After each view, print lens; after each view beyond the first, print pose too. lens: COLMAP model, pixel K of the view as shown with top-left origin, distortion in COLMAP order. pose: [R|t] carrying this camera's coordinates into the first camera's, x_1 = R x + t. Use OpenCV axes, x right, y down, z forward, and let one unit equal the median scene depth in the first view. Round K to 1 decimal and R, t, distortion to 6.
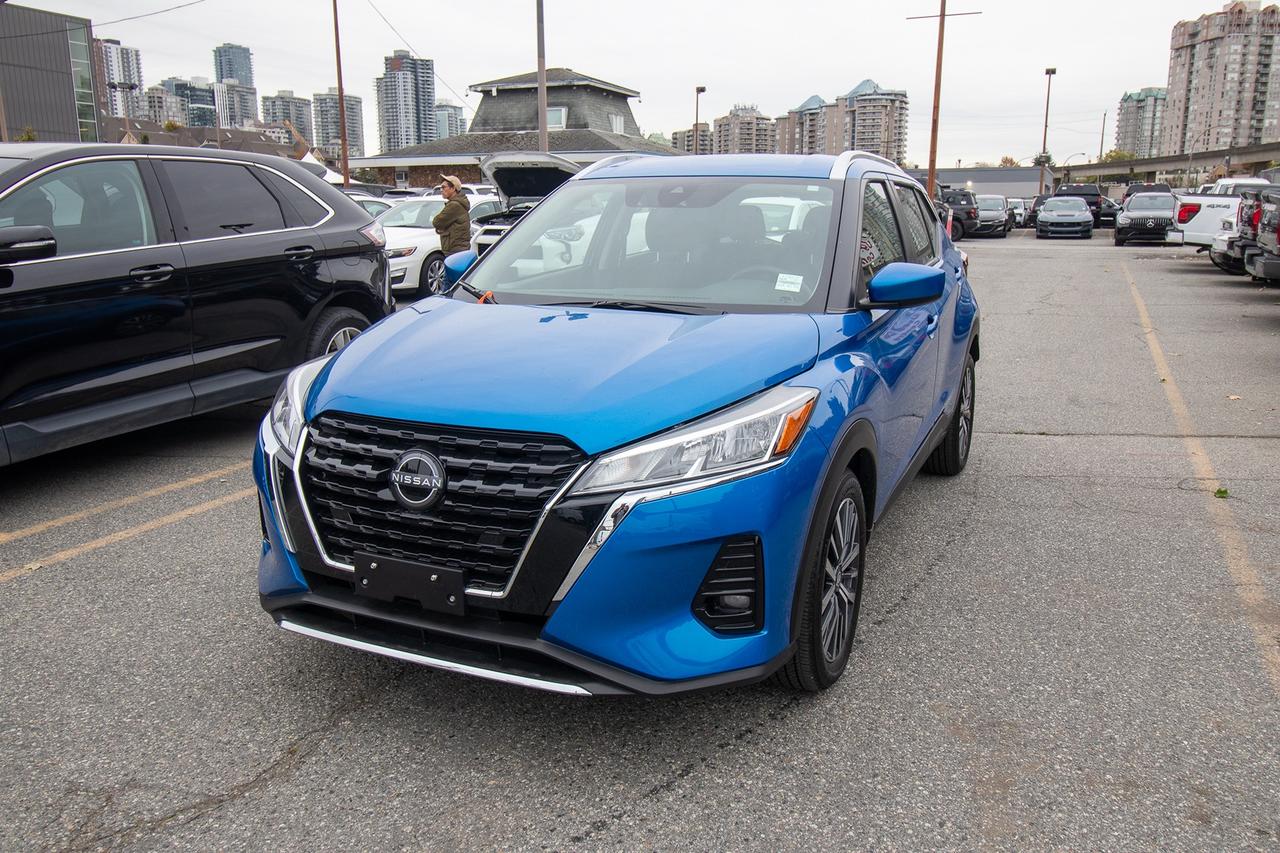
lens RADIAL K [[995.8, 0, 645.7], [0, 995.8, 425.6], [0, 0, 1]] dist [0.015493, -0.006760]
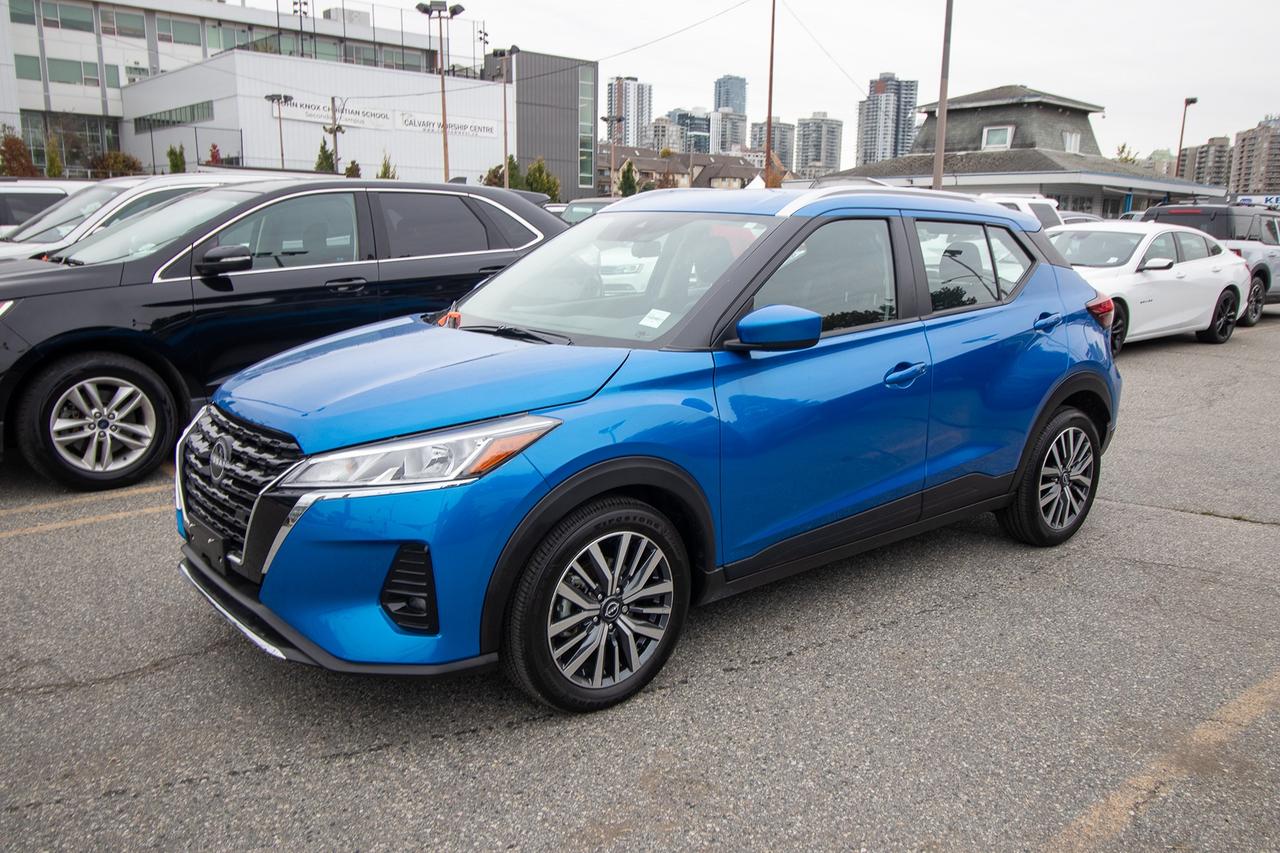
lens RADIAL K [[995.8, 0, 645.7], [0, 995.8, 425.6], [0, 0, 1]] dist [0.015493, -0.006760]
pose [[0.903622, 0.098105, -0.416943, 0.713341], [-0.106490, 0.994309, 0.003164, -0.045713], [0.414881, 0.041541, 0.908927, 0.089335]]
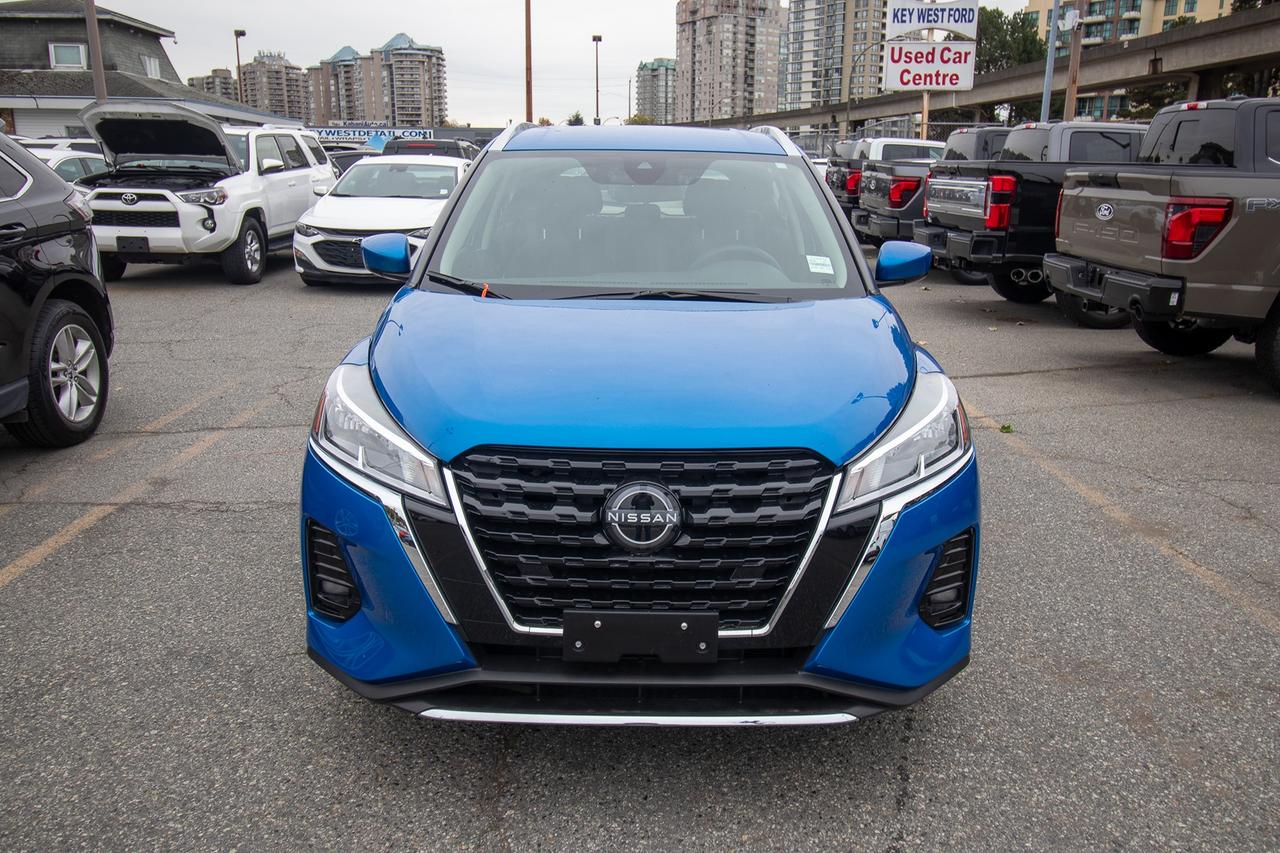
lens RADIAL K [[995.8, 0, 645.7], [0, 995.8, 425.6], [0, 0, 1]] dist [0.015493, -0.006760]
pose [[0.909255, -0.095516, 0.405133, -0.533827], [0.079239, 0.995236, 0.056801, -0.067974], [-0.408628, -0.019544, 0.912492, 0.205977]]
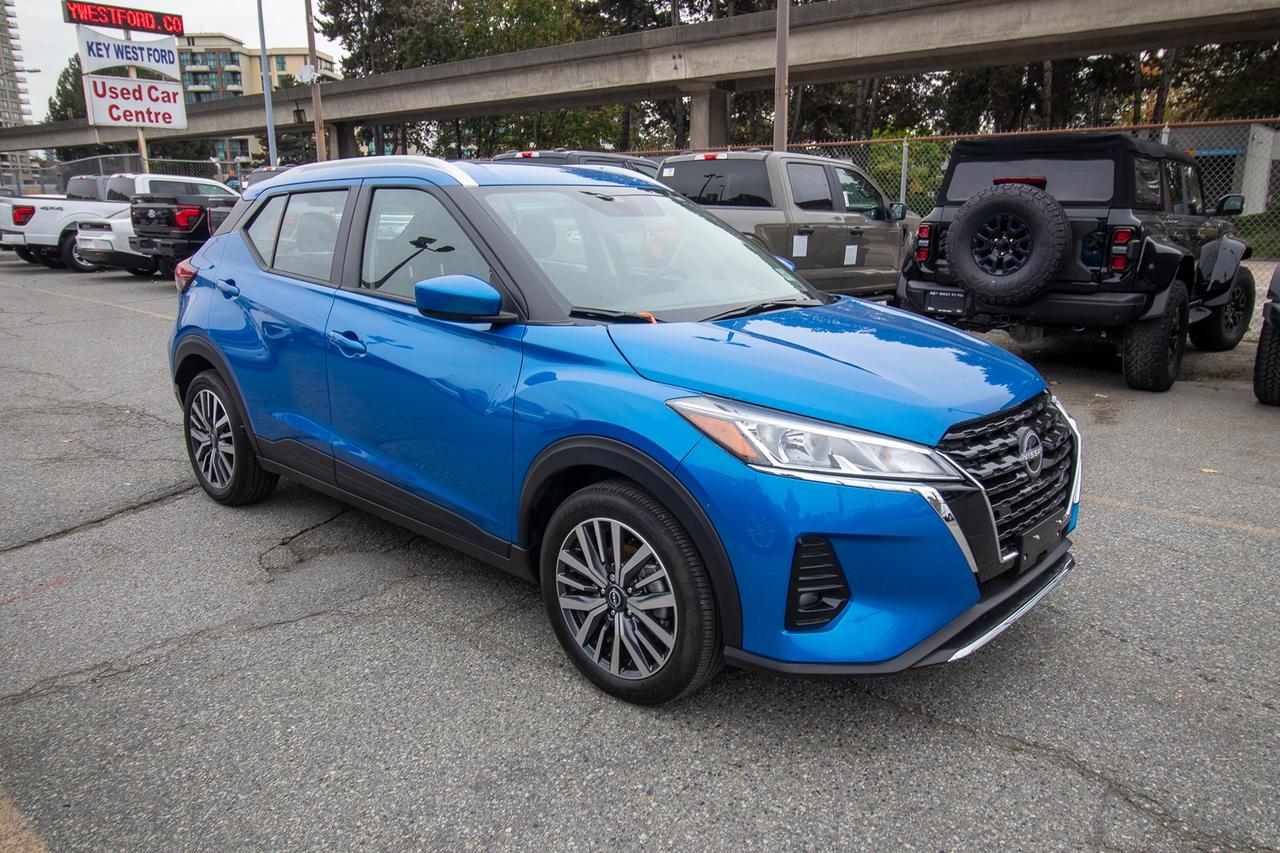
lens RADIAL K [[905.3, 0, 640.0], [0, 905.3, 426.5], [0, 0, 1]] dist [0.004316, -0.001278]
pose [[0.312855, -0.223655, 0.923093, -1.271861], [0.203315, 0.965122, 0.164931, -0.230753], [-0.927785, 0.136079, 0.347415, 0.993420]]
